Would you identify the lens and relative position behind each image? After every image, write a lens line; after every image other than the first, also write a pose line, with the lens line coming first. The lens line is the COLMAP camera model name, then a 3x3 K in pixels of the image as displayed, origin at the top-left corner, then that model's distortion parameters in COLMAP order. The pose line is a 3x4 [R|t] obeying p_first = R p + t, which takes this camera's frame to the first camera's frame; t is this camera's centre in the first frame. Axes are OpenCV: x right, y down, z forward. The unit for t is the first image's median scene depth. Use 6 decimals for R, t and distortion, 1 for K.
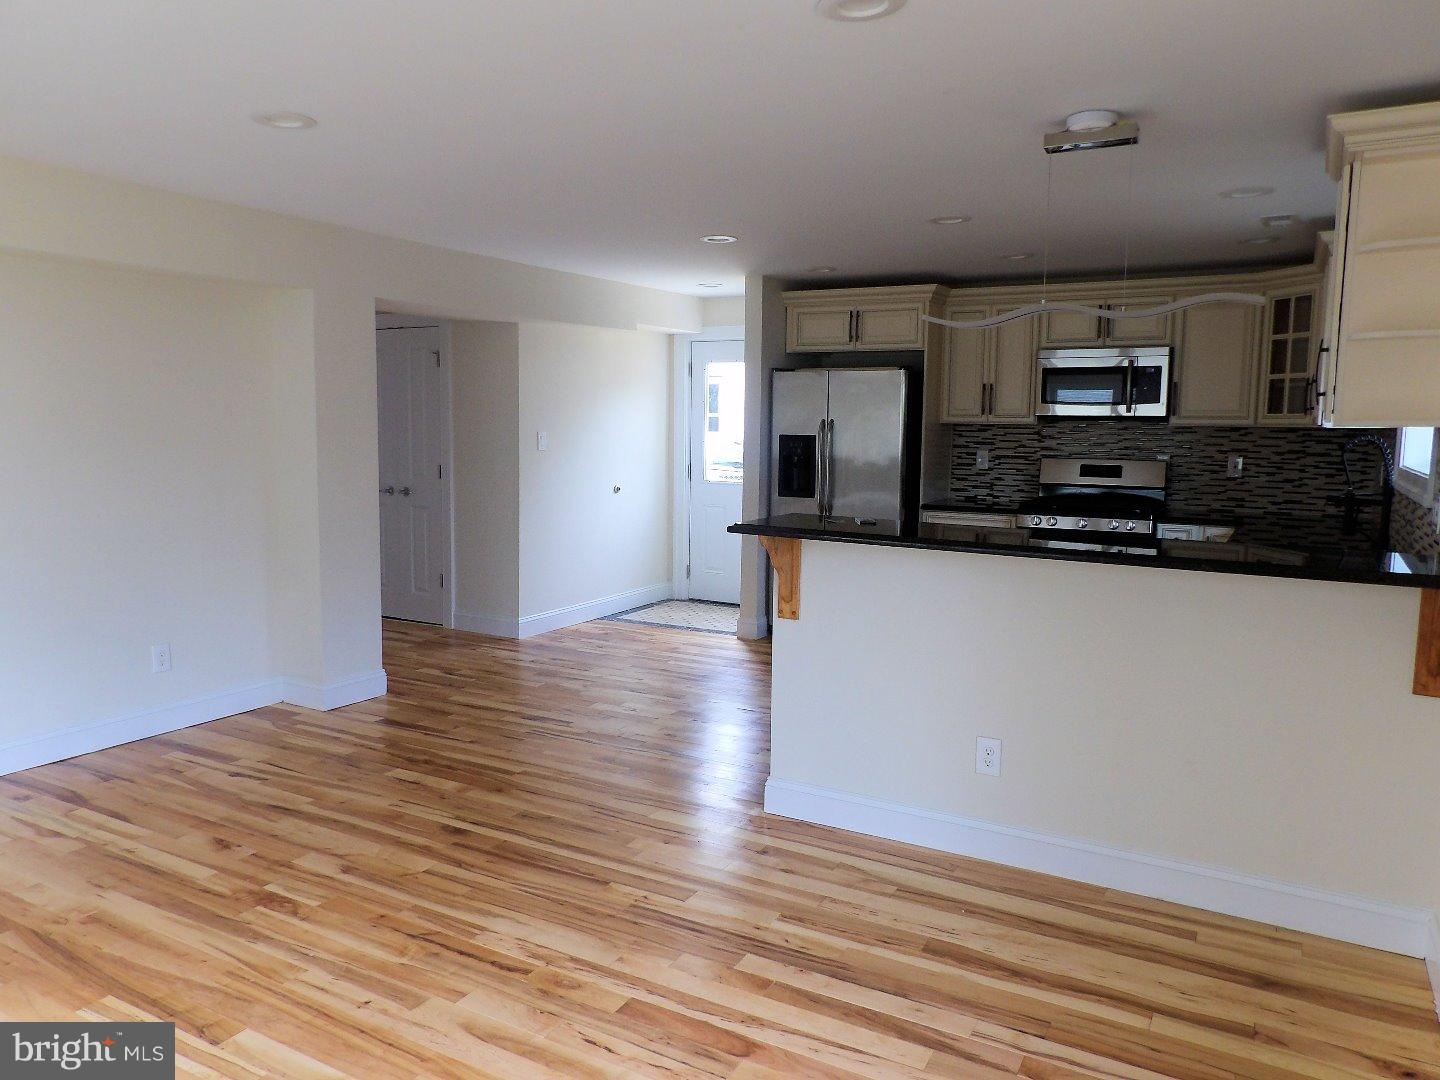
lens RADIAL K [[1044.5, 0, 720.0], [0, 1044.5, 540.0], [0, 0, 1]] dist [-0.045897, 0.000982]
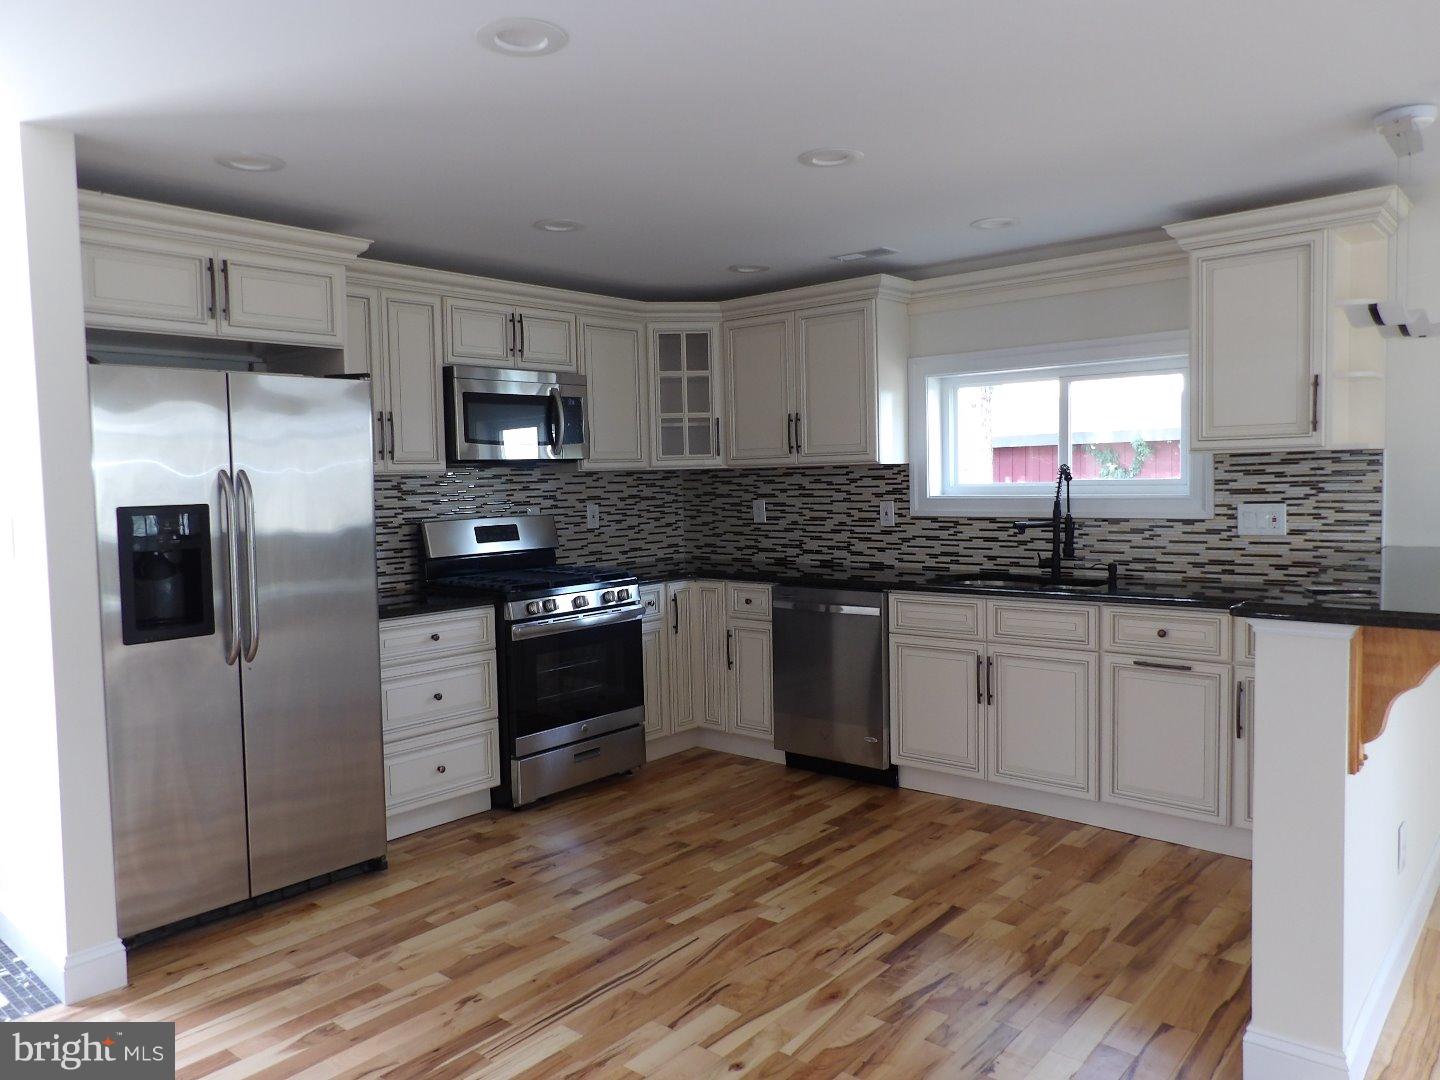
lens RADIAL K [[1044.5, 0, 720.0], [0, 1044.5, 540.0], [0, 0, 1]] dist [-0.045897, 0.000982]
pose [[0.166669, -0.073881, 0.983241, -0.365543], [0.130826, 0.990029, 0.052215, -0.083928], [-0.977295, 0.119931, 0.174673, 0.743992]]
